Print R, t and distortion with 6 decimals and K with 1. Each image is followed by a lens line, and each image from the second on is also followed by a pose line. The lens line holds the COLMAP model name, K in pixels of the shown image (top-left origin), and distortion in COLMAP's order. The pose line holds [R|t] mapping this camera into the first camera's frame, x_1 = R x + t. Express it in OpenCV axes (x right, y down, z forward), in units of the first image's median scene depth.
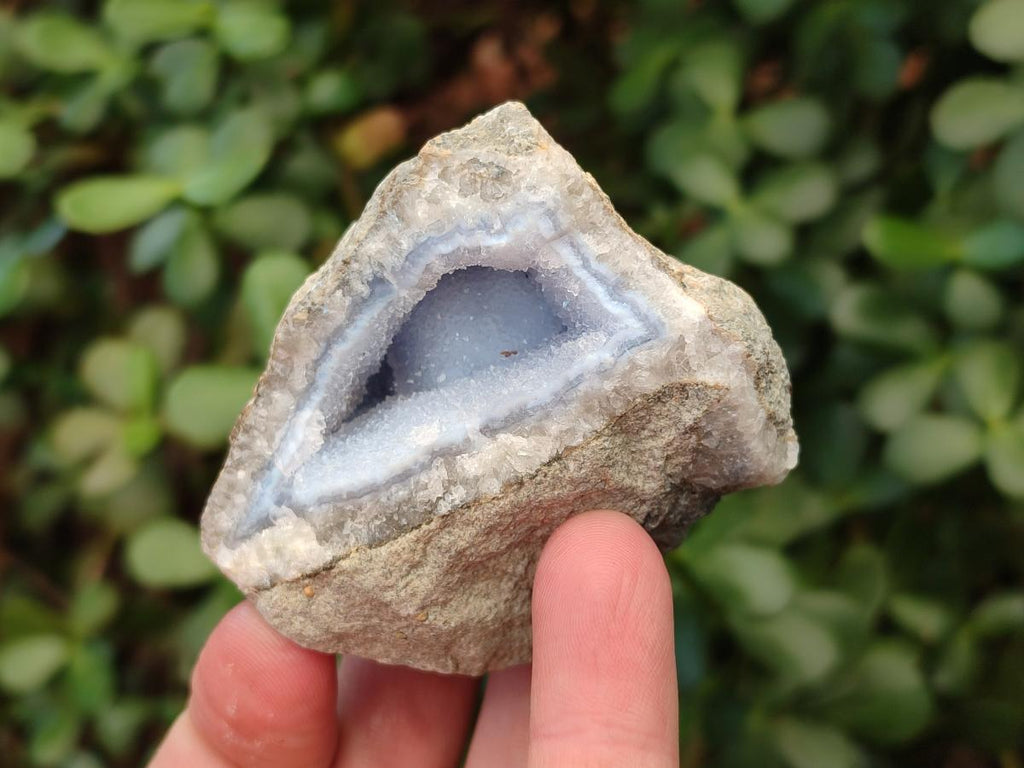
lens RADIAL K [[1470.8, 0, 512.0], [0, 1470.8, 384.0], [0, 0, 1]] dist [0.274454, -0.001550]
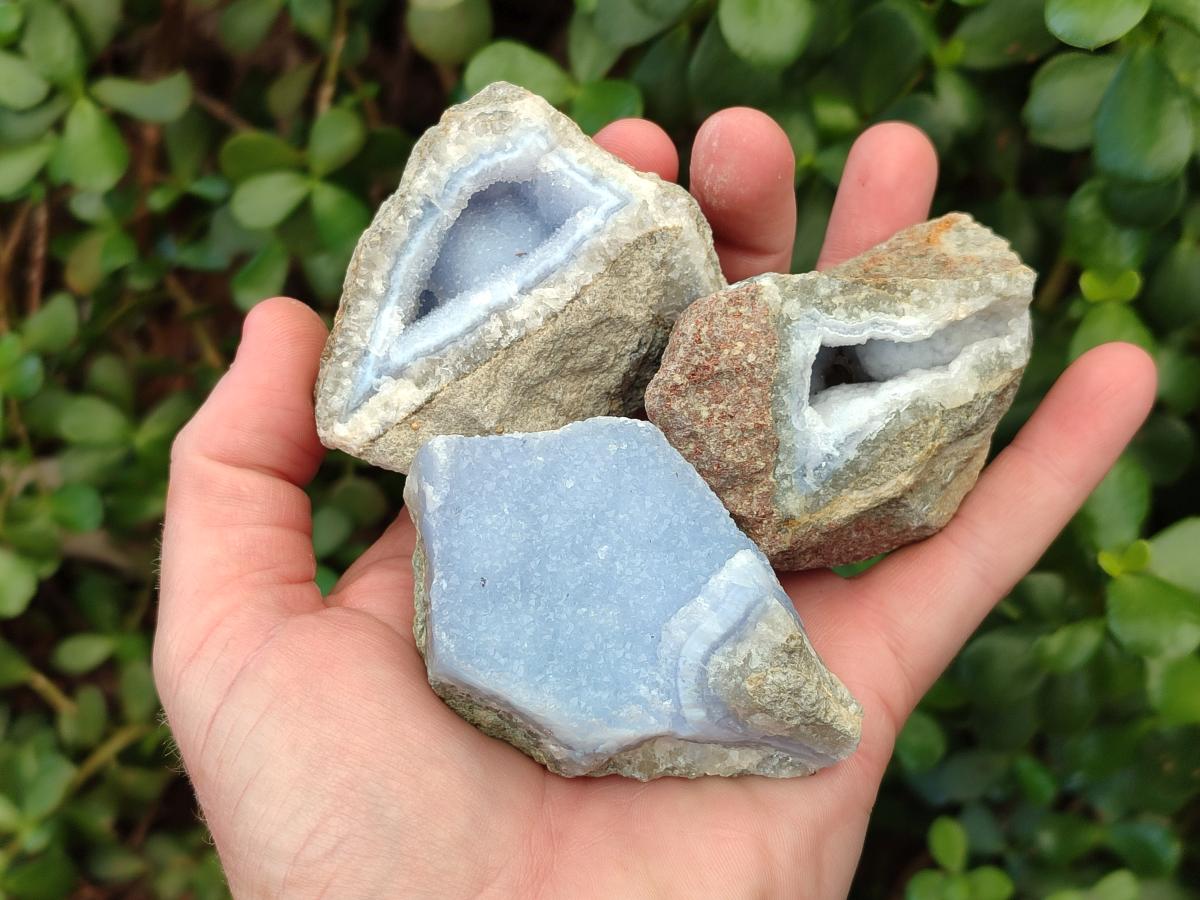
lens RADIAL K [[1723.6, 0, 600.0], [0, 1723.6, 450.0], [0, 0, 1]] dist [0.274454, -0.001550]
pose [[0.963748, -0.145325, 0.223765, -0.343716], [0.193280, 0.958404, -0.210012, 0.547000], [-0.183937, 0.245648, 0.951748, -0.575336]]
